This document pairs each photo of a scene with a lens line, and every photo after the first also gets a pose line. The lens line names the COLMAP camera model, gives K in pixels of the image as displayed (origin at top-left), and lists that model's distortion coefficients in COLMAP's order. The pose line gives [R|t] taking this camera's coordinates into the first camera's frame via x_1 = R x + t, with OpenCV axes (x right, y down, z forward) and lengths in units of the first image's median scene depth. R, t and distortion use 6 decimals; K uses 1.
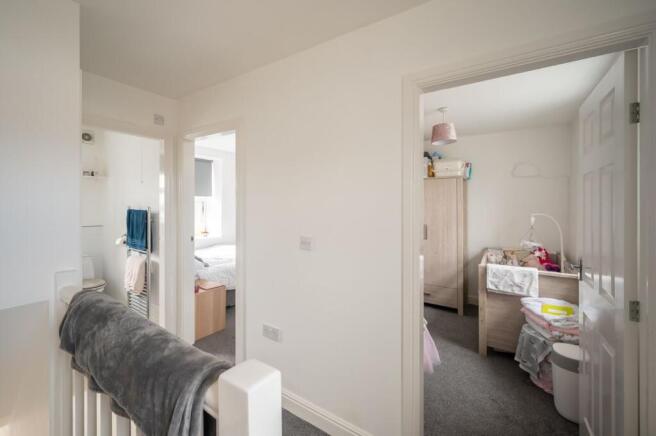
lens RADIAL K [[269.7, 0, 309.2], [0, 269.7, 205.9], [0, 0, 1]] dist [-0.002999, -0.000113]
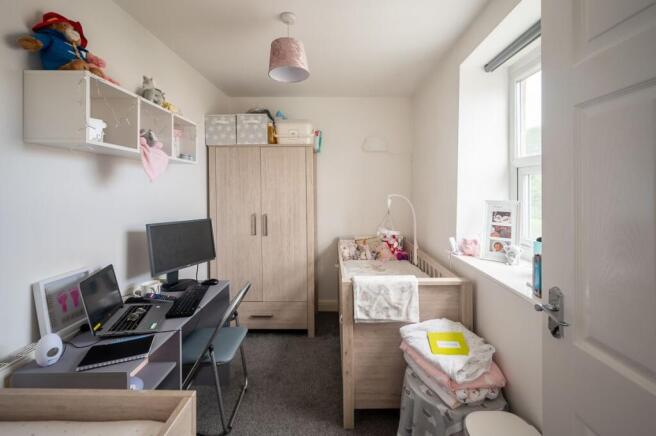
lens RADIAL K [[269.7, 0, 330.5], [0, 269.7, 189.6], [0, 0, 1]] dist [-0.002999, -0.000113]
pose [[0.816871, -0.005133, 0.576798, 0.261413], [0.003857, 0.999987, 0.003437, 0.011651], [-0.576808, -0.000583, 0.816880, 0.524723]]
